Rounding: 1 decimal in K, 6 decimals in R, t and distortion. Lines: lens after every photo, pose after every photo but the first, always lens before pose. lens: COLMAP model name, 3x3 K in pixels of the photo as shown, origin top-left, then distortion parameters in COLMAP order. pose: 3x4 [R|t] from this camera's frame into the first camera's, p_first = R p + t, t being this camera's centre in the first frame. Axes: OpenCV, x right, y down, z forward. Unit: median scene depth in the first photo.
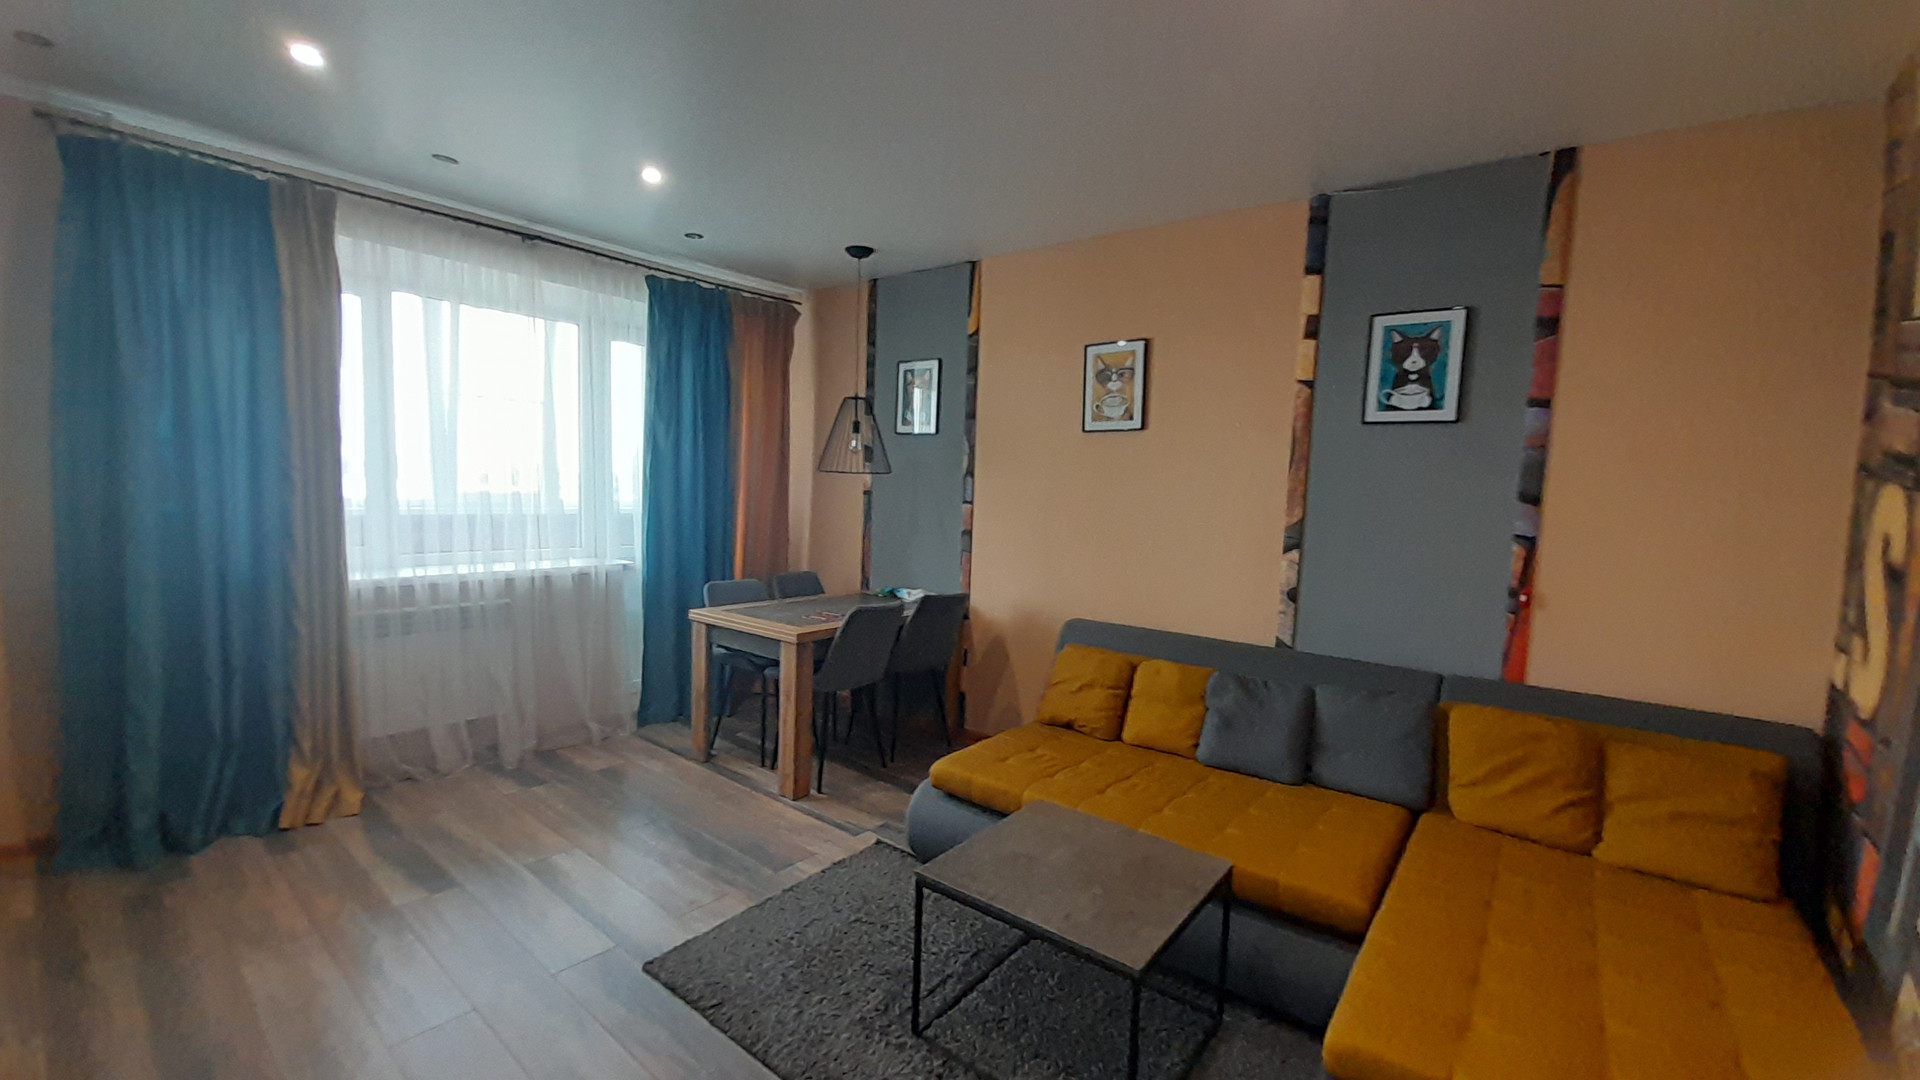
lens RADIAL K [[763.5, 0, 954.6], [0, 763.5, 553.7], [0, 0, 1]] dist [0.012651, -0.013361]
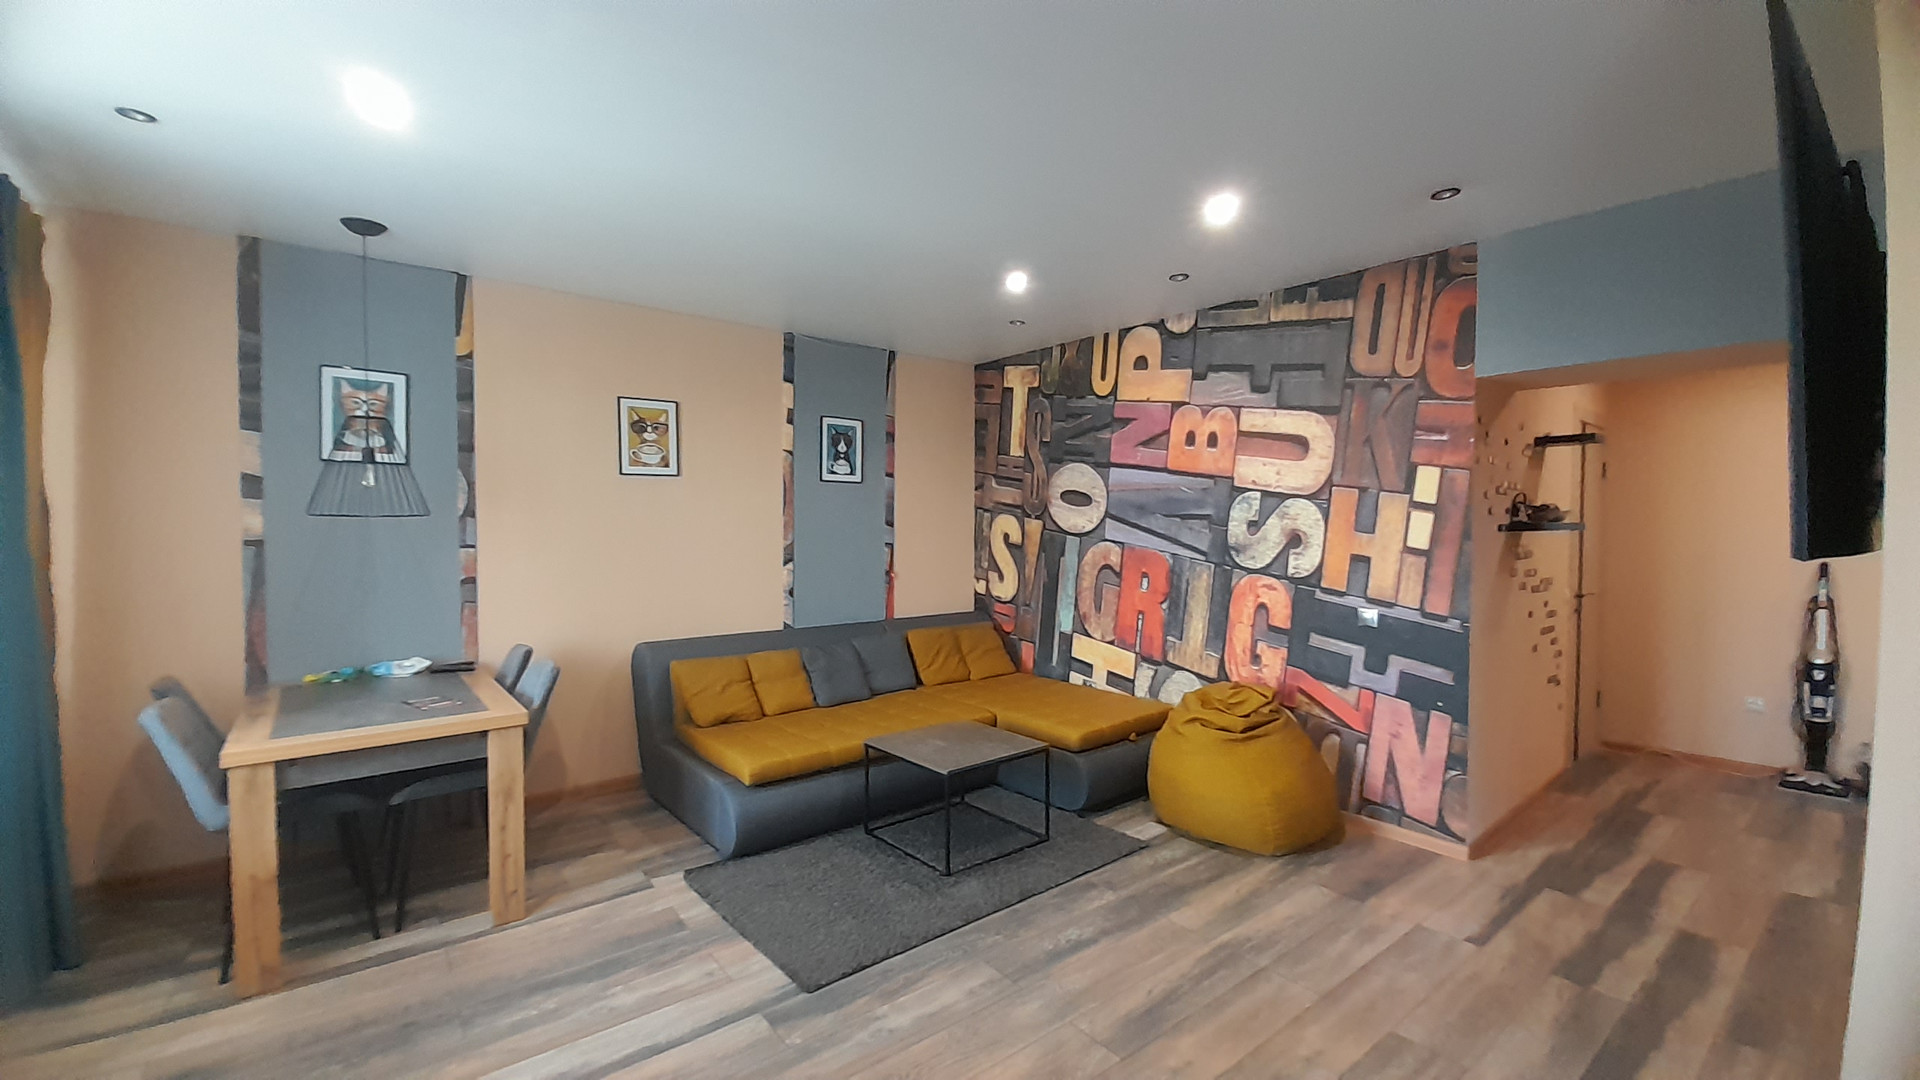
lens RADIAL K [[763.5, 0, 948.0], [0, 763.5, 548.7], [0, 0, 1]] dist [0.012651, -0.013361]
pose [[0.215486, -0.064307, 0.974387, -0.815555], [0.095362, 0.994446, 0.044541, -0.058957], [-0.971839, 0.083322, 0.220422, 0.315928]]
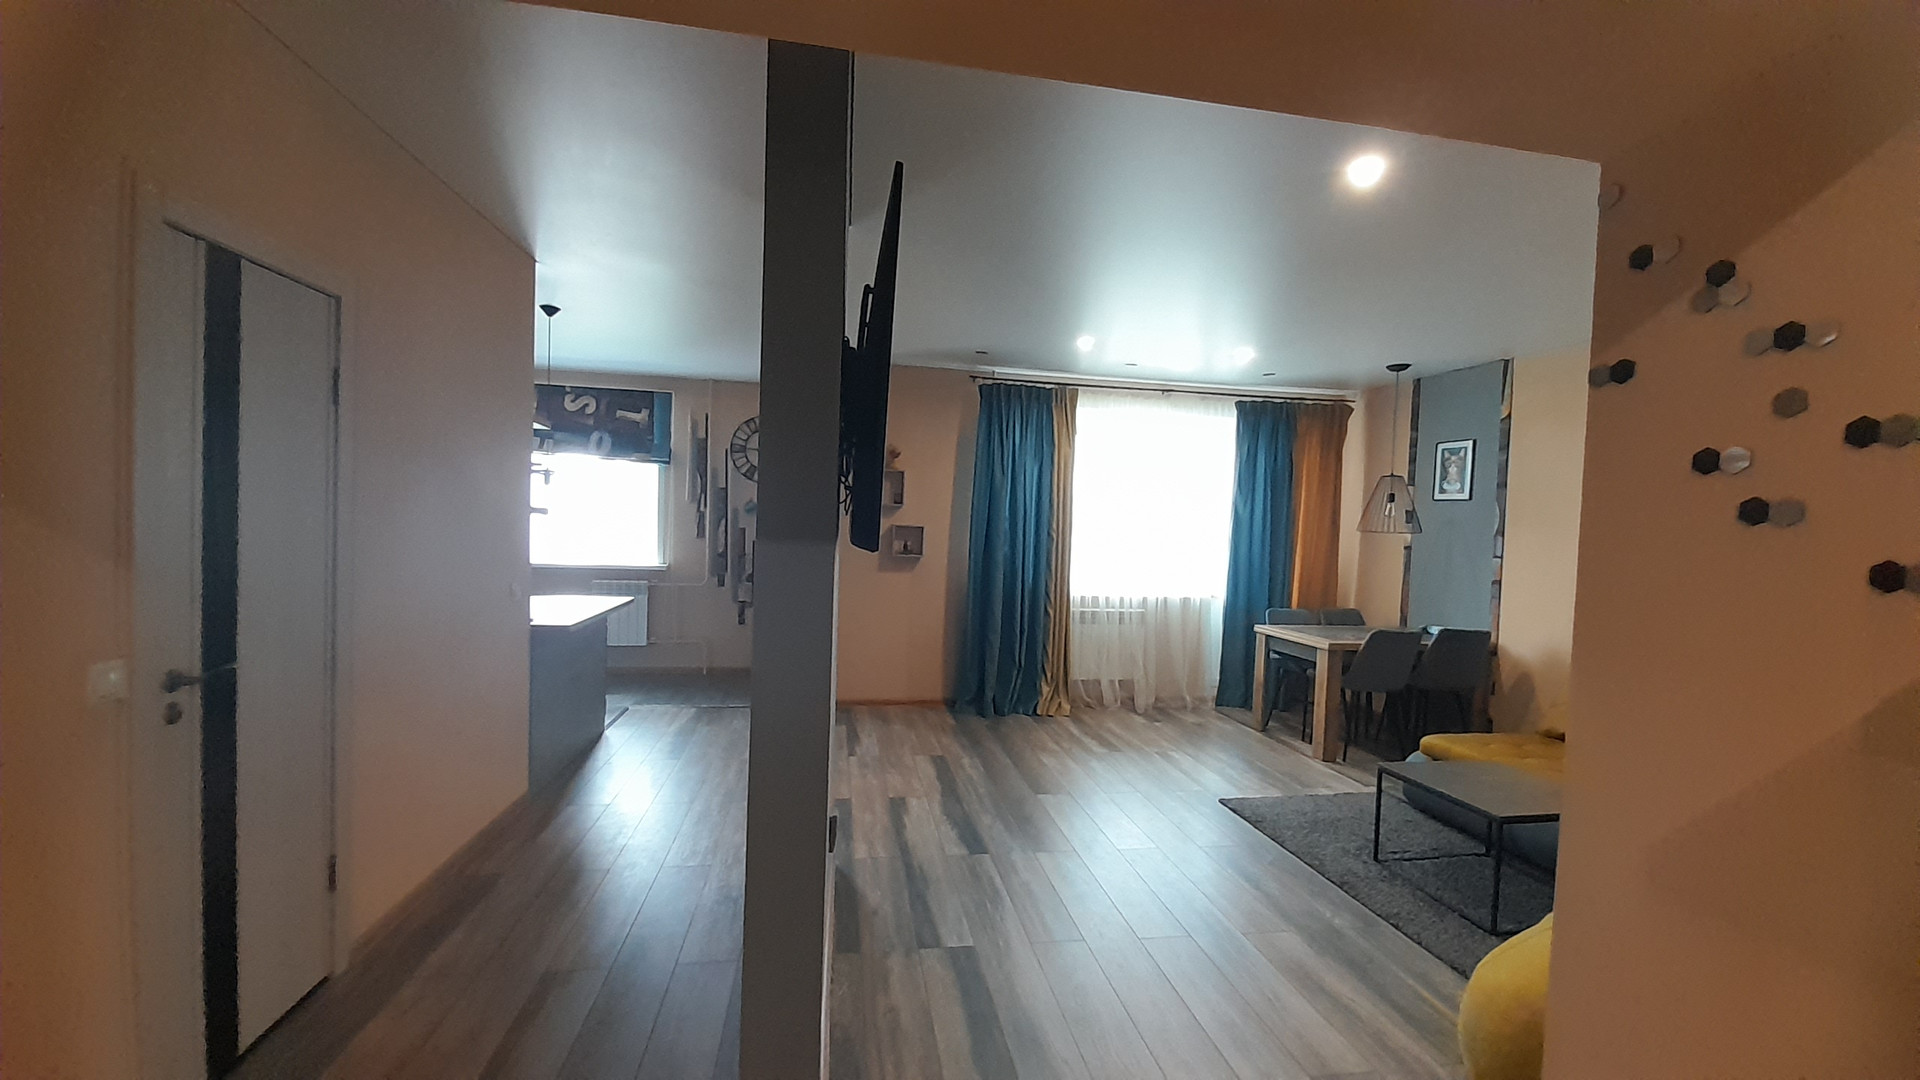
lens RADIAL K [[763.5, 0, 950.5], [0, 763.5, 549.7], [0, 0, 1]] dist [0.012651, -0.013361]
pose [[0.750347, 0.016402, -0.660840, 0.189000], [-0.067901, 0.996317, -0.052369, 0.046883], [0.657547, 0.084167, 0.748697, -0.515571]]
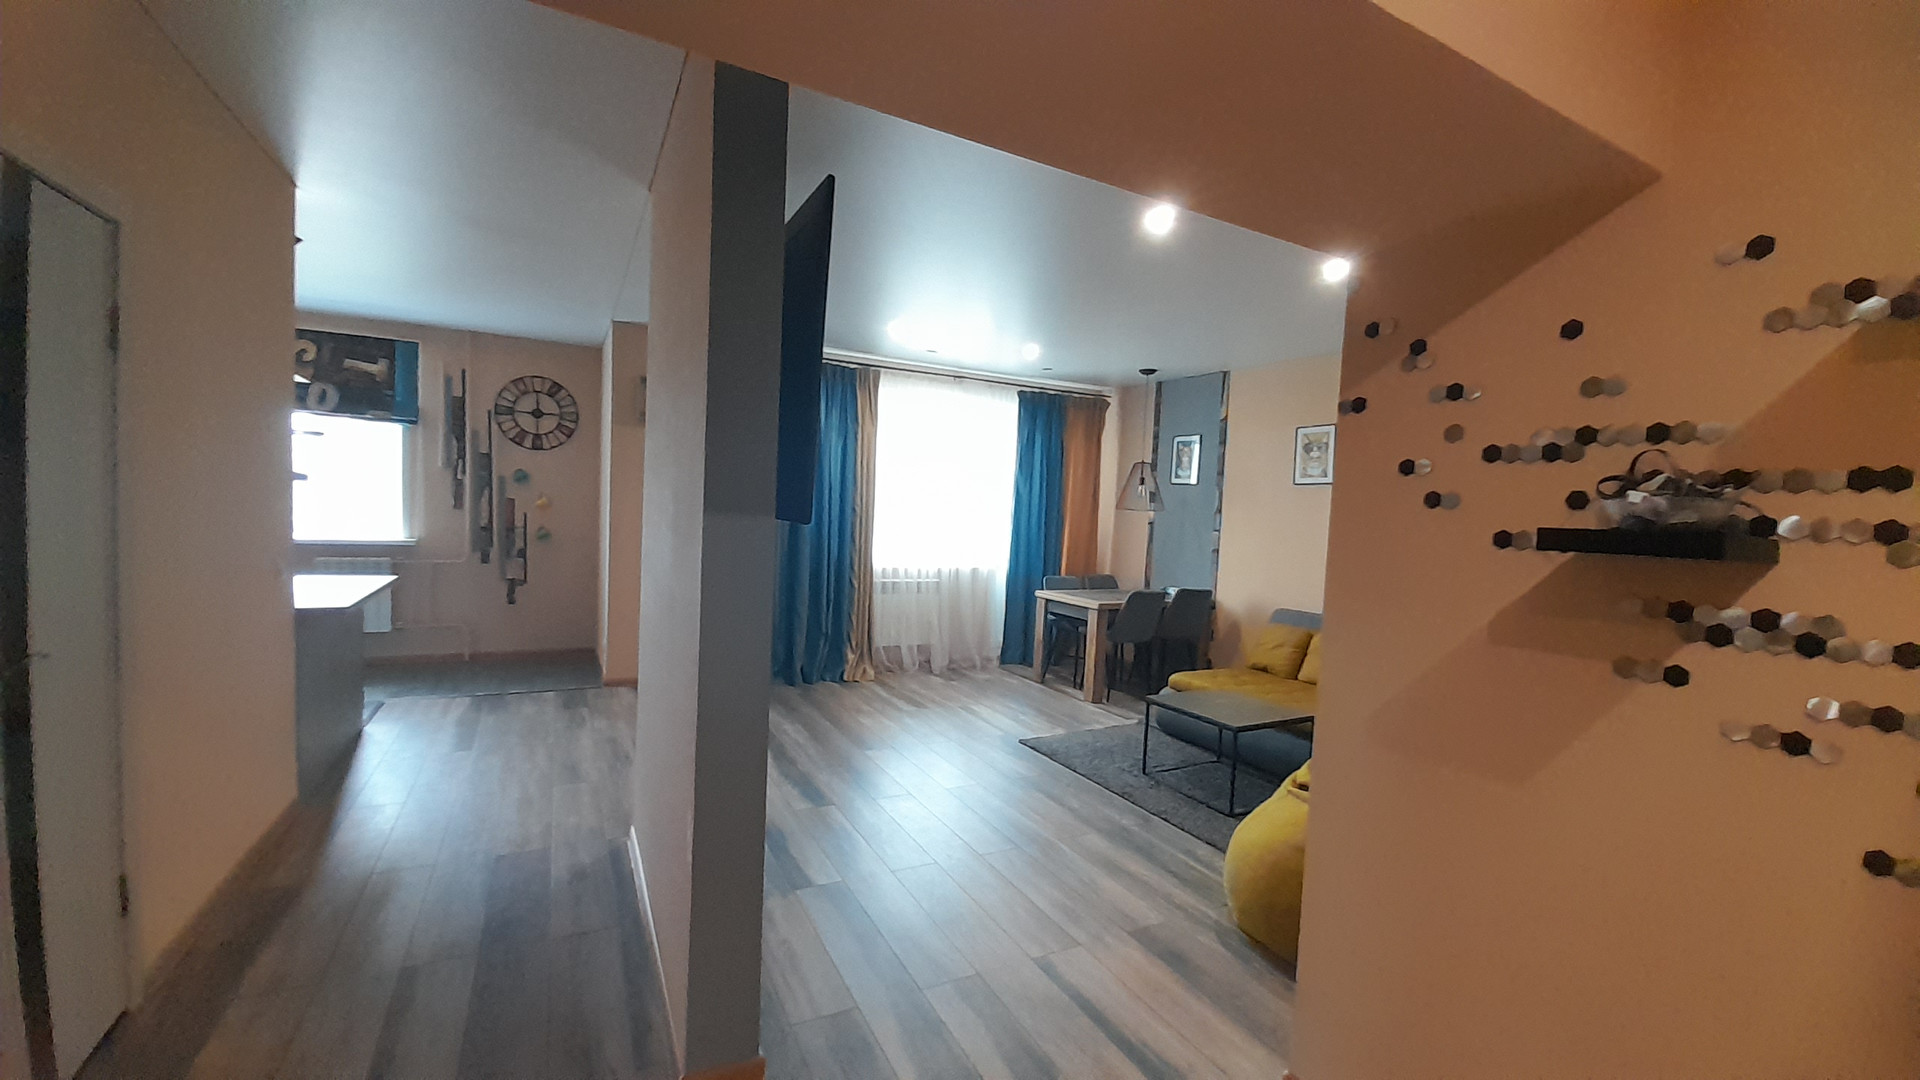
lens RADIAL K [[763.5, 0, 958.4], [0, 763.5, 550.5], [0, 0, 1]] dist [0.012651, -0.013361]
pose [[0.922868, 0.031712, -0.383809, 0.141986], [-0.049917, 0.998047, -0.037561, 0.059301], [0.381869, 0.053823, 0.922648, -0.635485]]
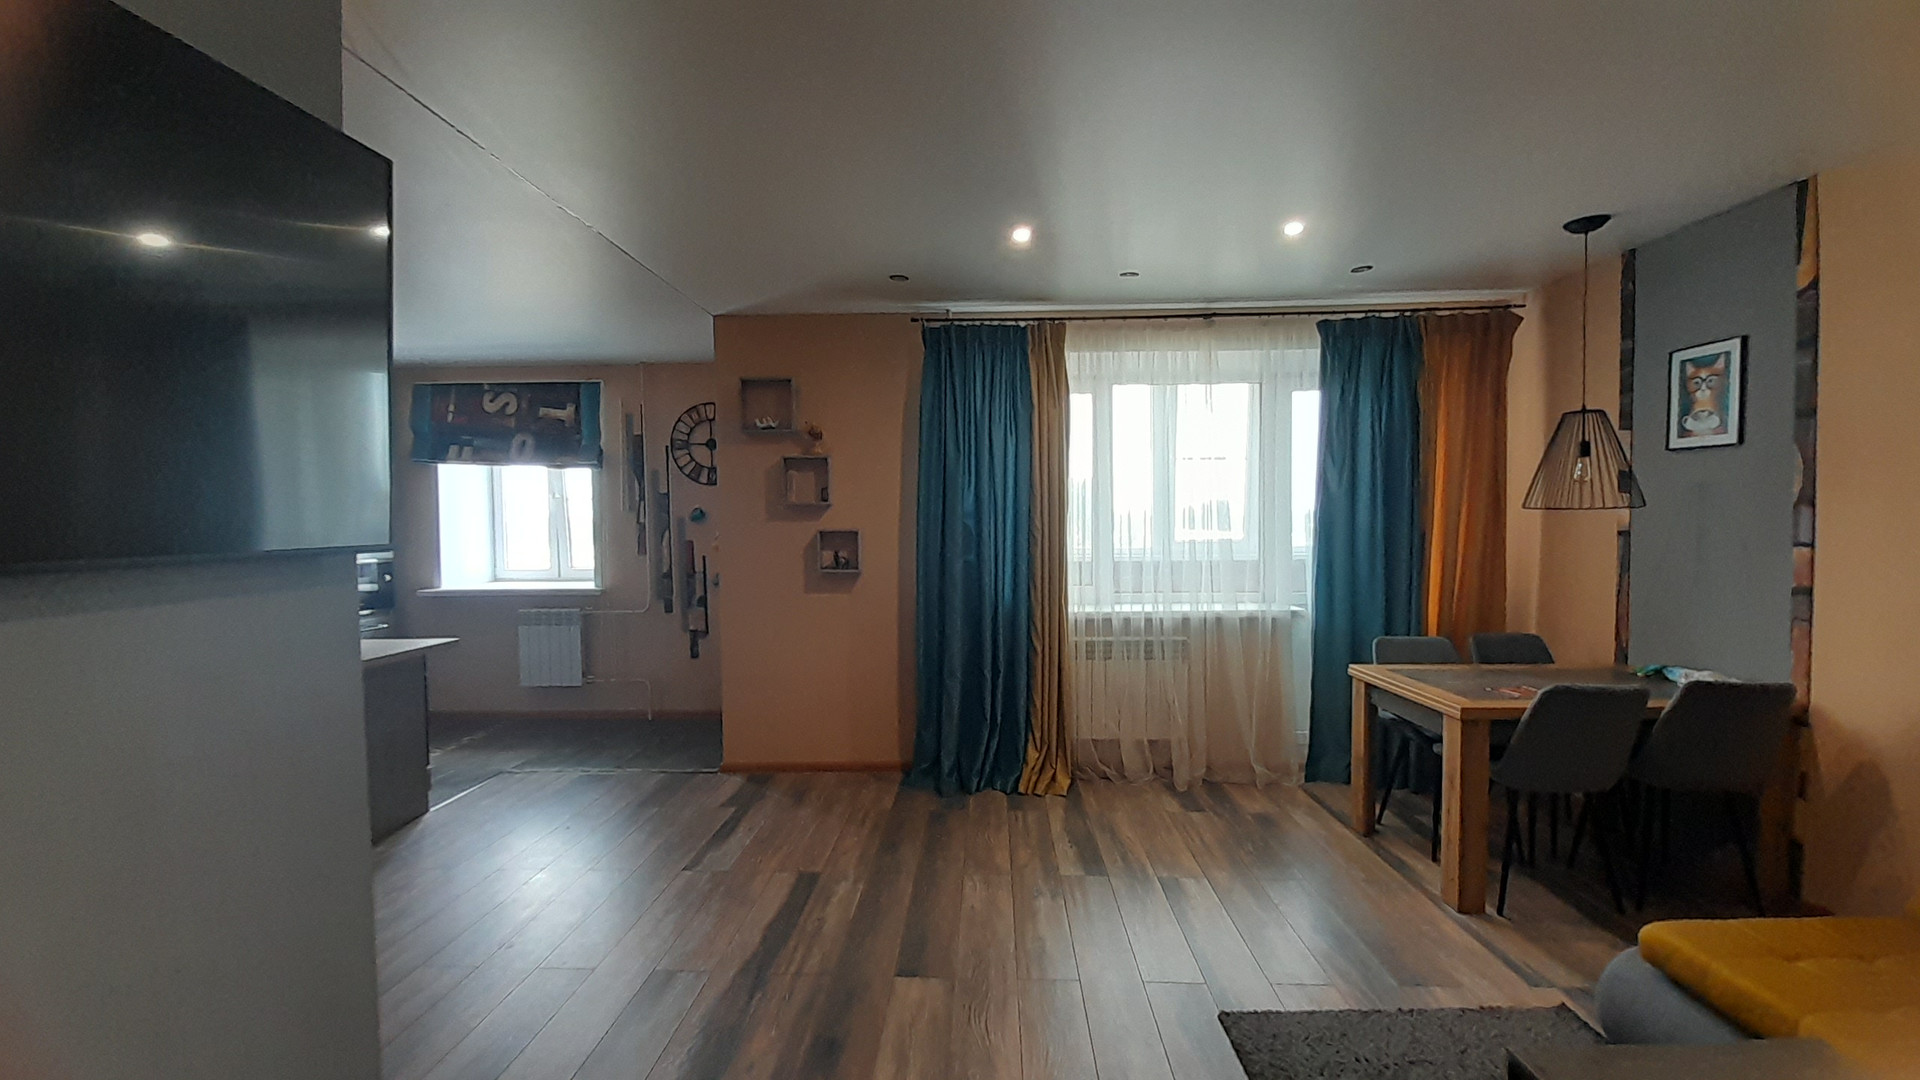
lens RADIAL K [[763.5, 0, 955.1], [0, 763.5, 551.3], [0, 0, 1]] dist [0.012651, -0.013361]
pose [[0.599537, -0.009253, -0.800293, 0.115715], [-0.042319, 0.998168, -0.043244, -0.004505], [0.799227, 0.059794, 0.598047, 0.051834]]
